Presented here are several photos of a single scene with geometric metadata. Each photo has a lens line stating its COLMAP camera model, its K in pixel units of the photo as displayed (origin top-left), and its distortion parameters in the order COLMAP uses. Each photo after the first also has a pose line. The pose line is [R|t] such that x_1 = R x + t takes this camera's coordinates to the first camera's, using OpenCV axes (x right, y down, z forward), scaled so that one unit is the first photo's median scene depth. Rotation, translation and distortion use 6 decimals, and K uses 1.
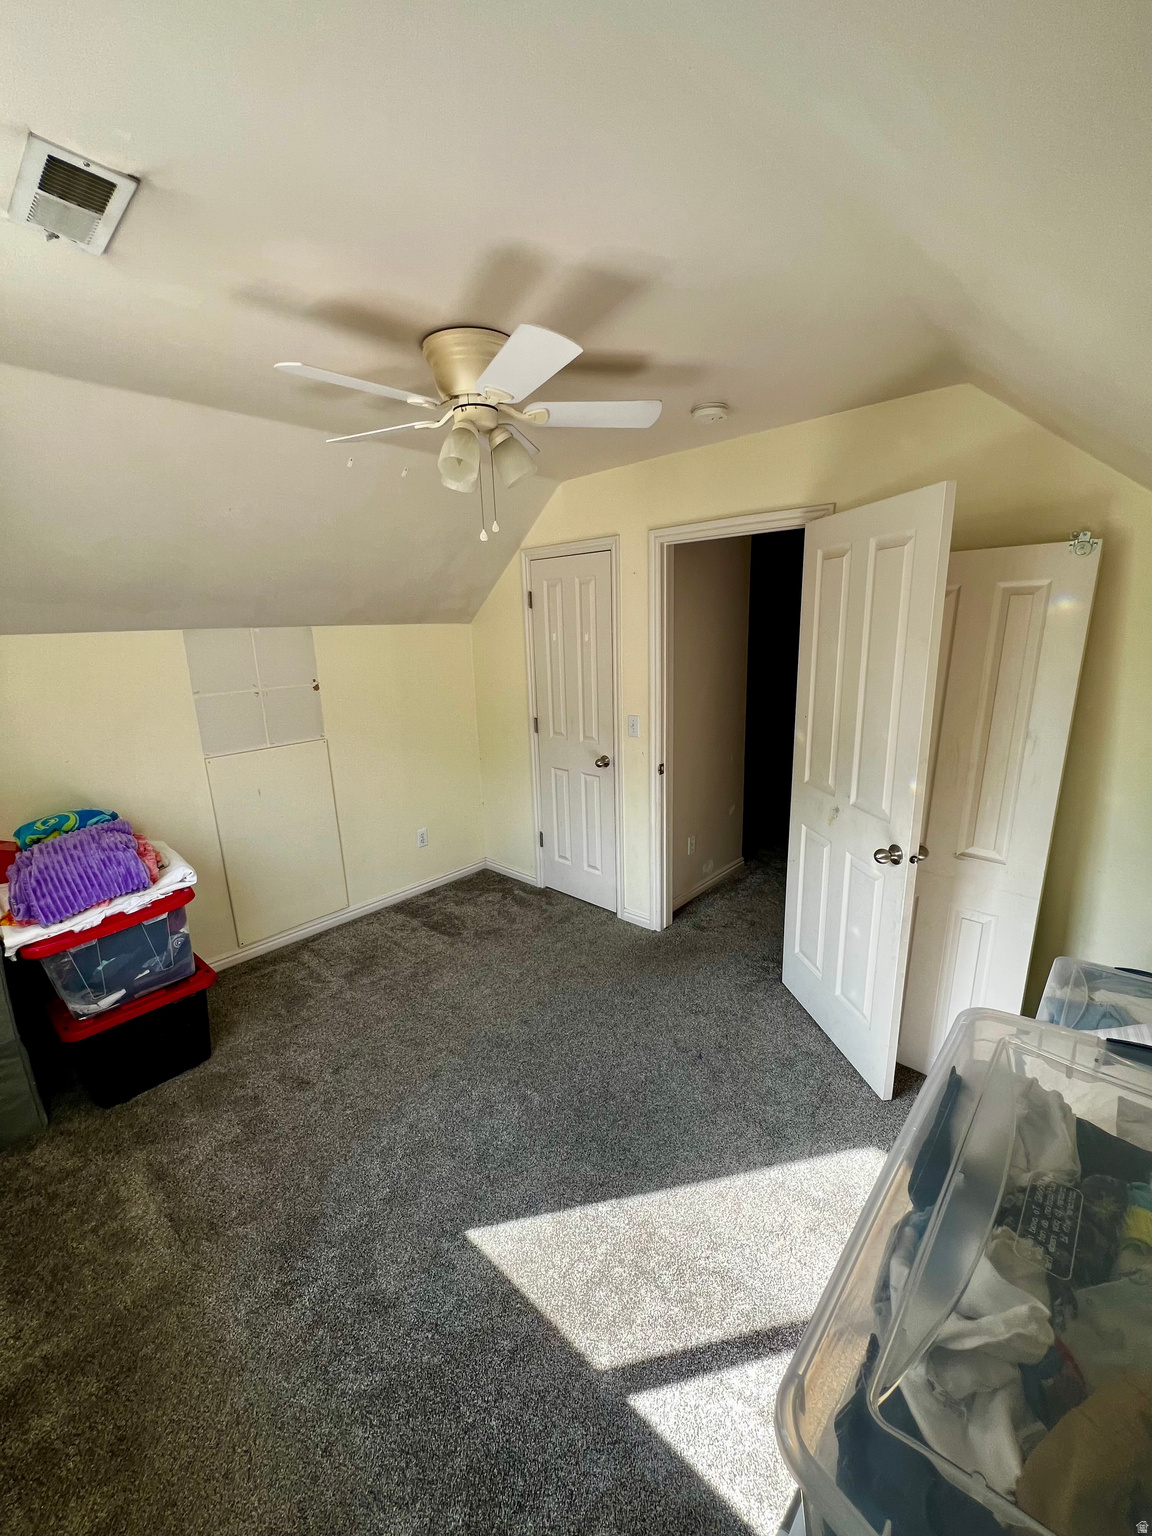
lens RADIAL K [[615.5, 0, 577.1], [0, 615.5, 769.0], [0, 0, 1]] dist [-0.002154, -0.000029]
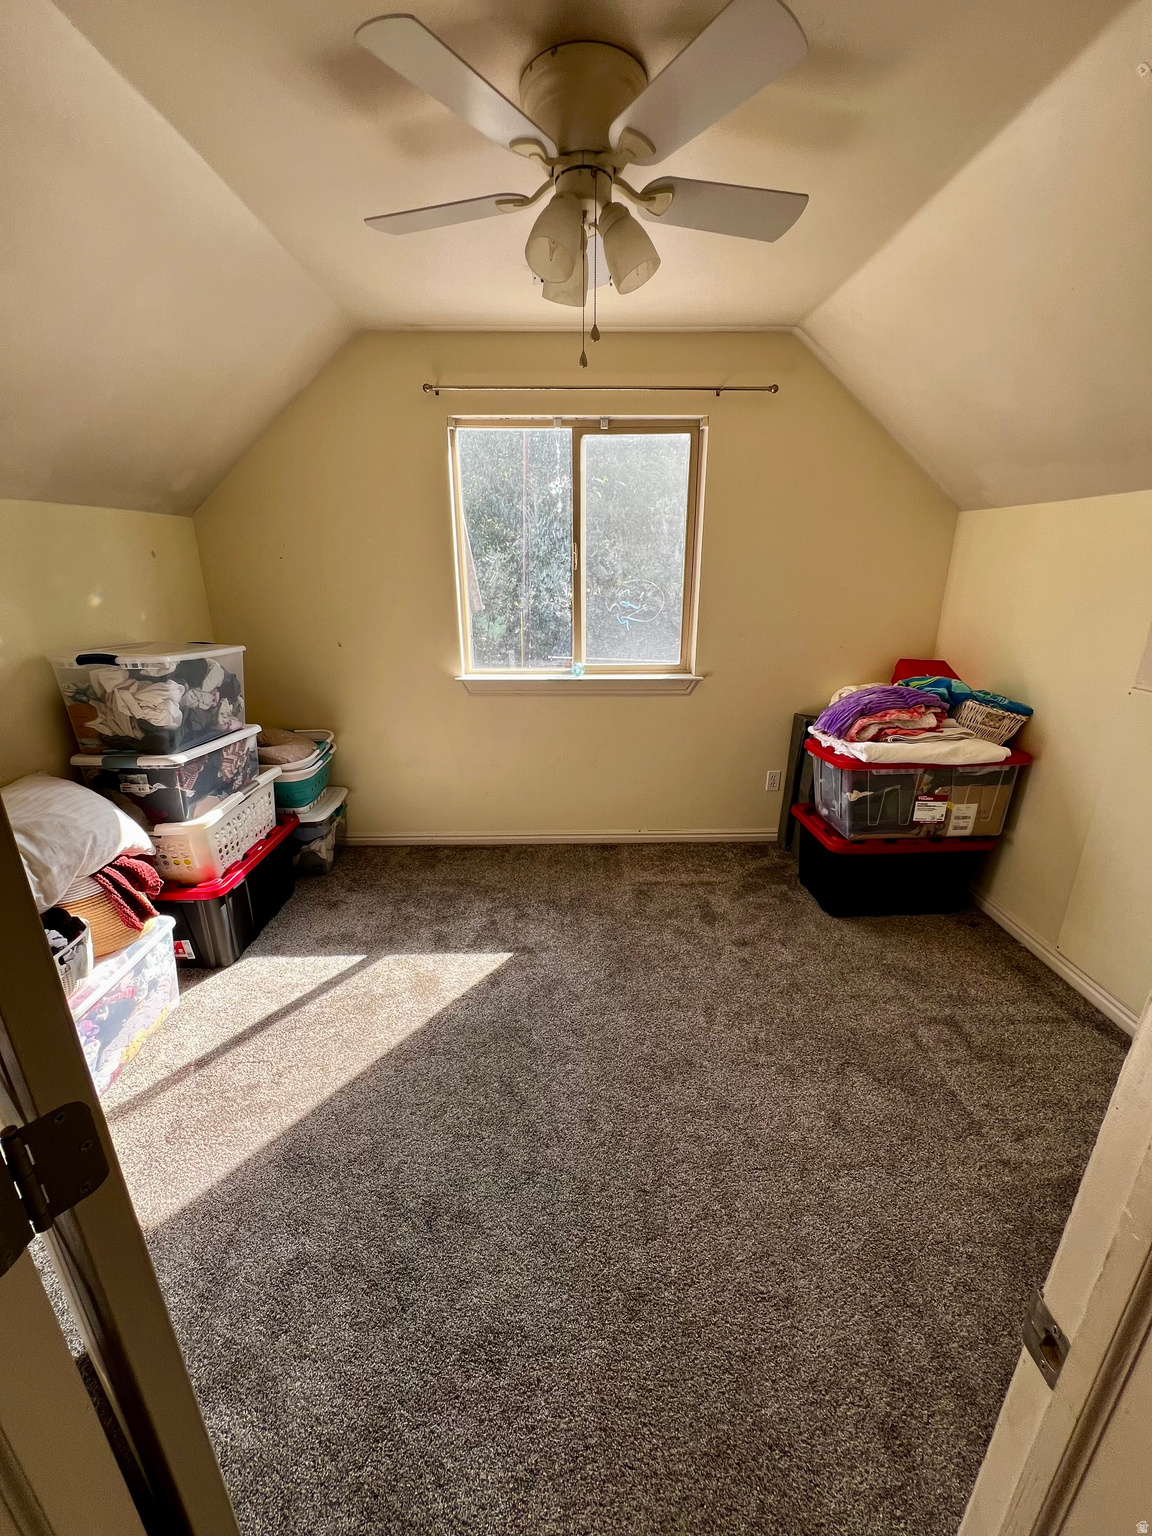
lens RADIAL K [[615.5, 0, 577.1], [0, 615.5, 769.0], [0, 0, 1]] dist [-0.002154, -0.000029]
pose [[-0.726482, 0.253640, -0.638663, 0.405999], [-0.130028, 0.861863, 0.490189, -0.257701], [0.674772, 0.439158, -0.593147, 1.403524]]
